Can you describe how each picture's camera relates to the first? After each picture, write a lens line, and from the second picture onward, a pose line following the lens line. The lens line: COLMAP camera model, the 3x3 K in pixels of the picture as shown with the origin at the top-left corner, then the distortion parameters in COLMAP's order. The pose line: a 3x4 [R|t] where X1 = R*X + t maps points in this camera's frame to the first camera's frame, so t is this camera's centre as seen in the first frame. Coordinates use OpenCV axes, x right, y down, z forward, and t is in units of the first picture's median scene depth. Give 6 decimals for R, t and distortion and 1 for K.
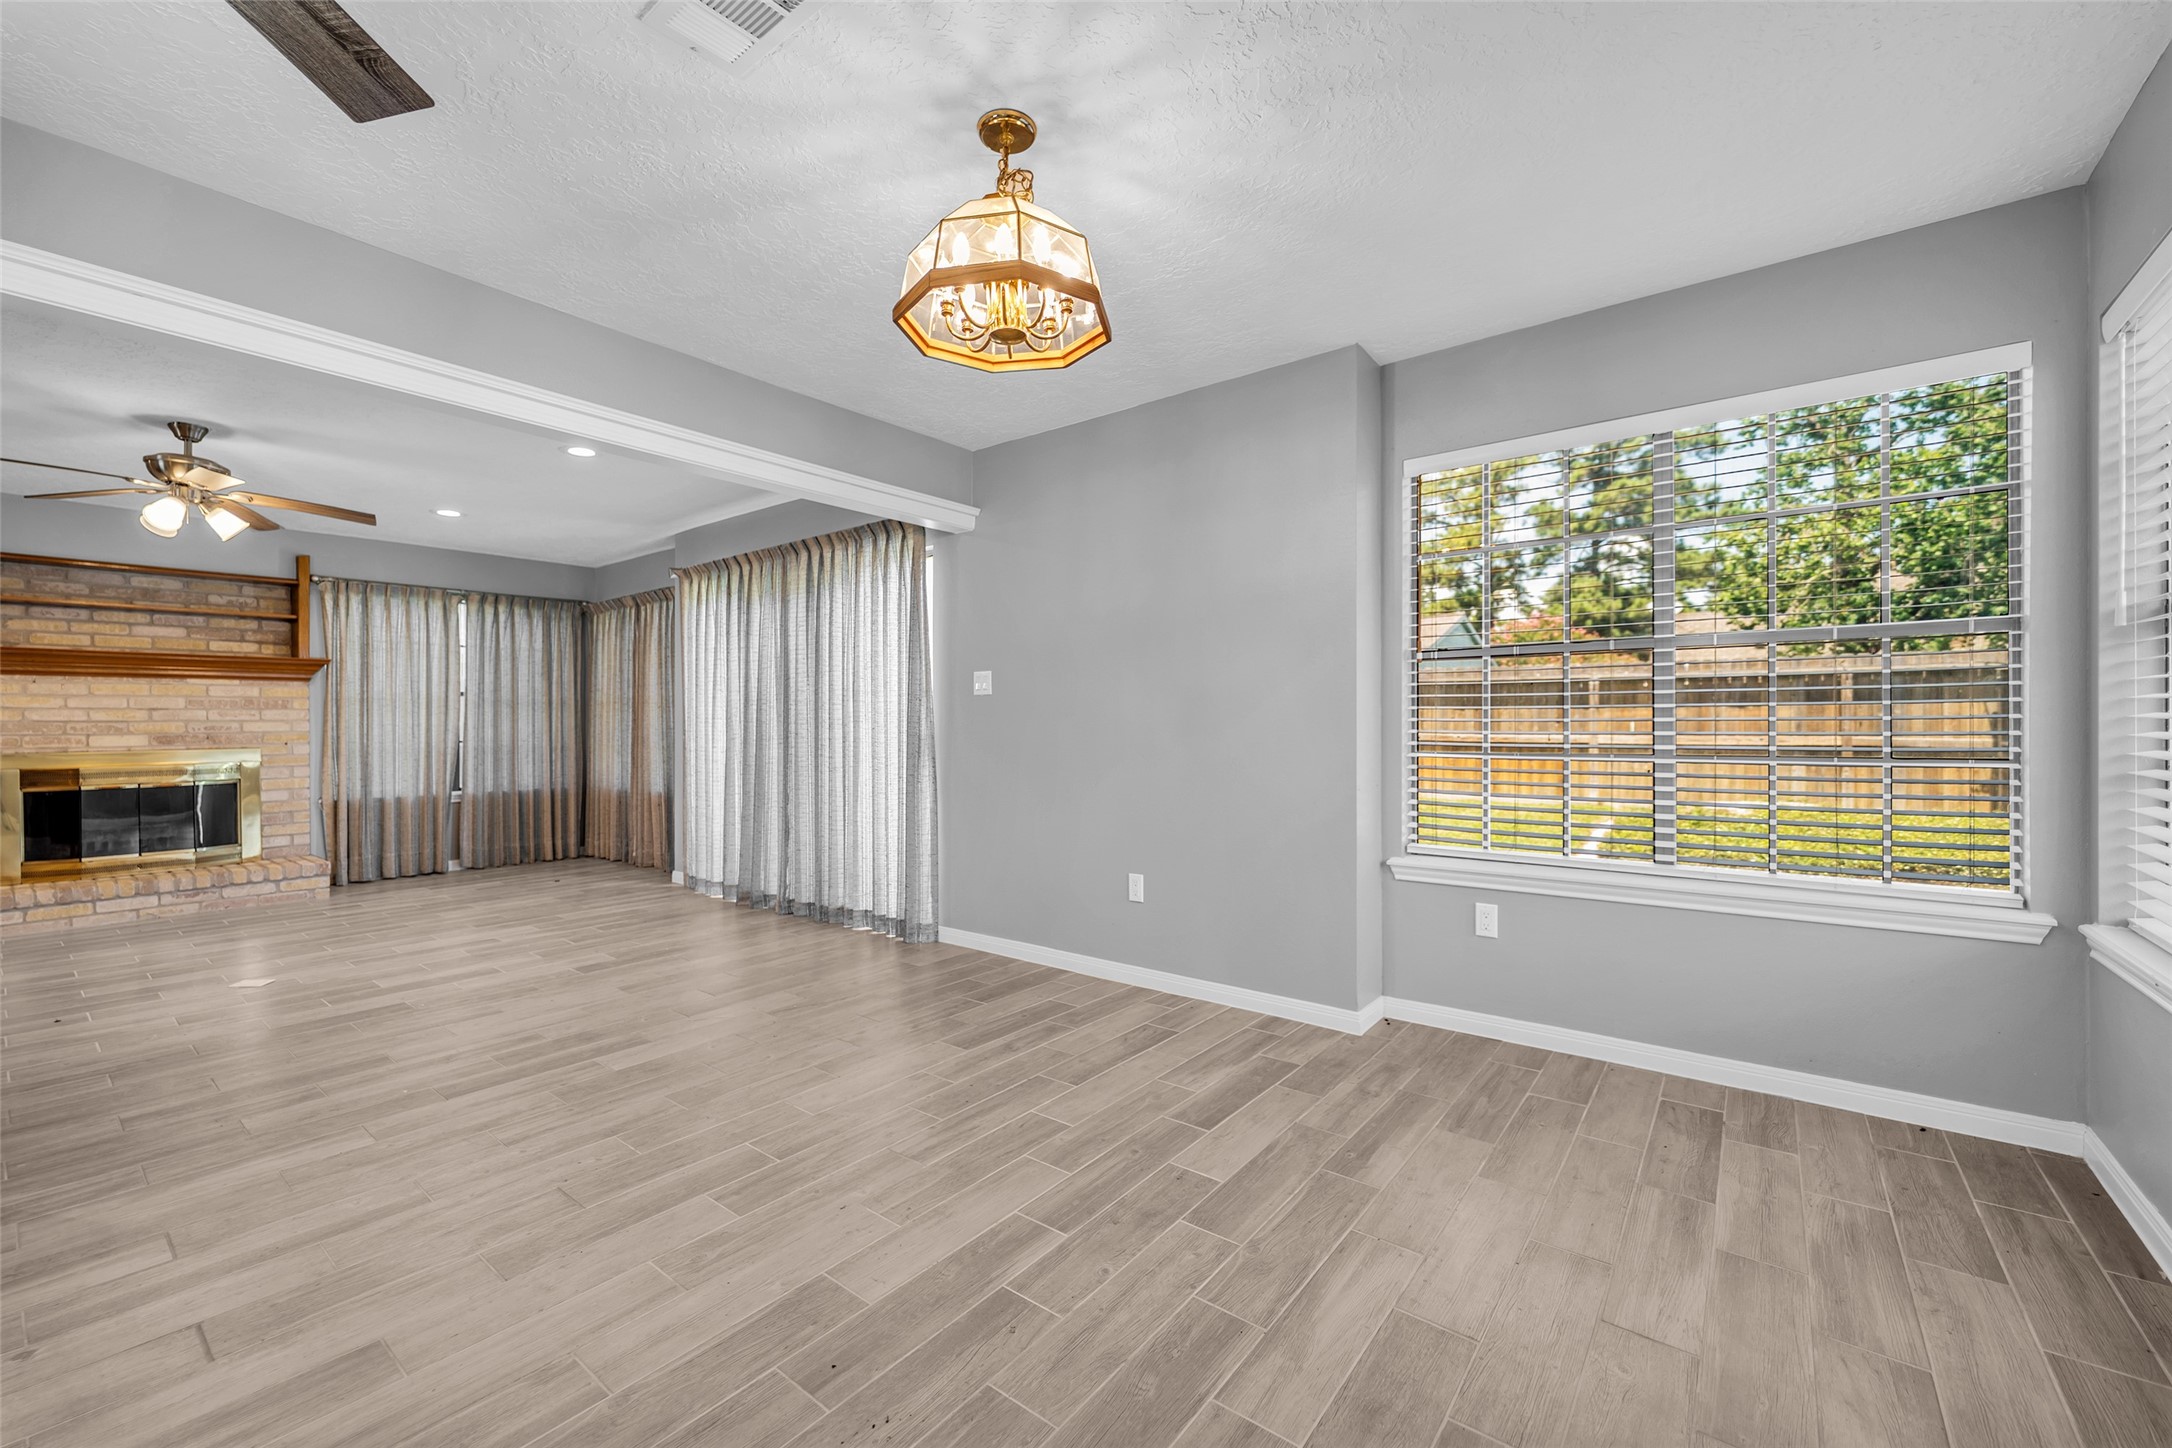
lens RADIAL K [[877.1, 0, 1067.6], [0, 877.1, 718.1], [0, 0, 1]] dist [0.006549, -0.003659]
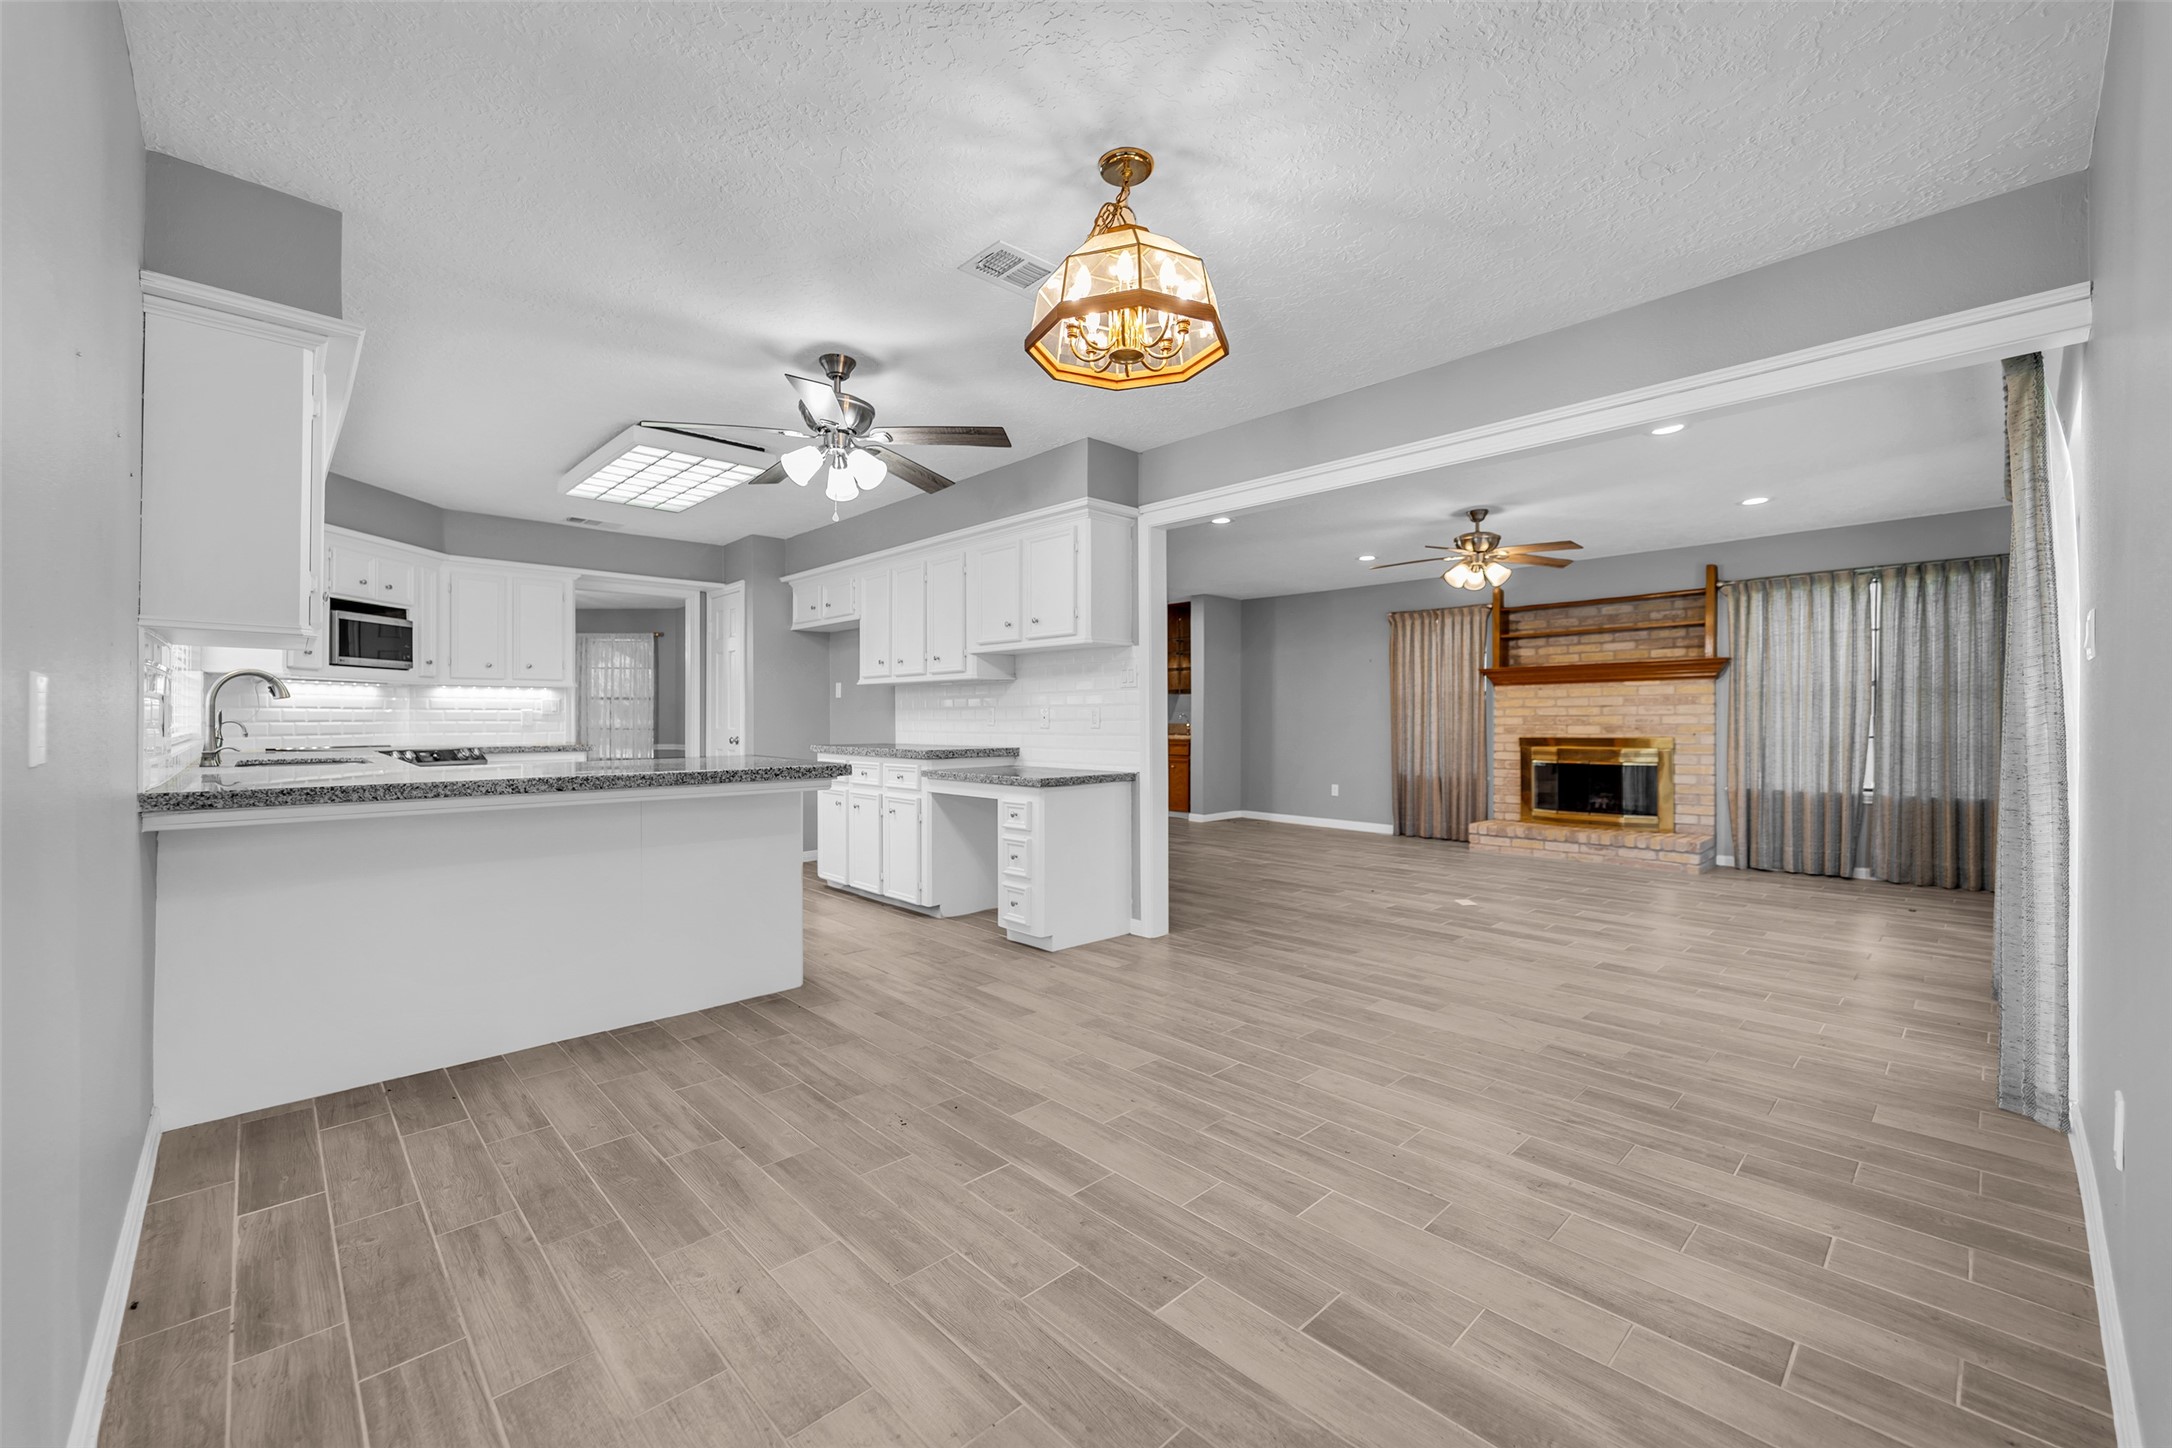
lens RADIAL K [[867.5, 0, 1082.3], [0, 867.5, 721.3], [0, 0, 1]] dist [0.007712, -0.005911]
pose [[-0.137477, 0.004862, -0.990493, 0.530725], [0.008303, 0.999958, 0.003756, 0.001994], [0.990470, -0.007708, -0.137512, 0.589914]]
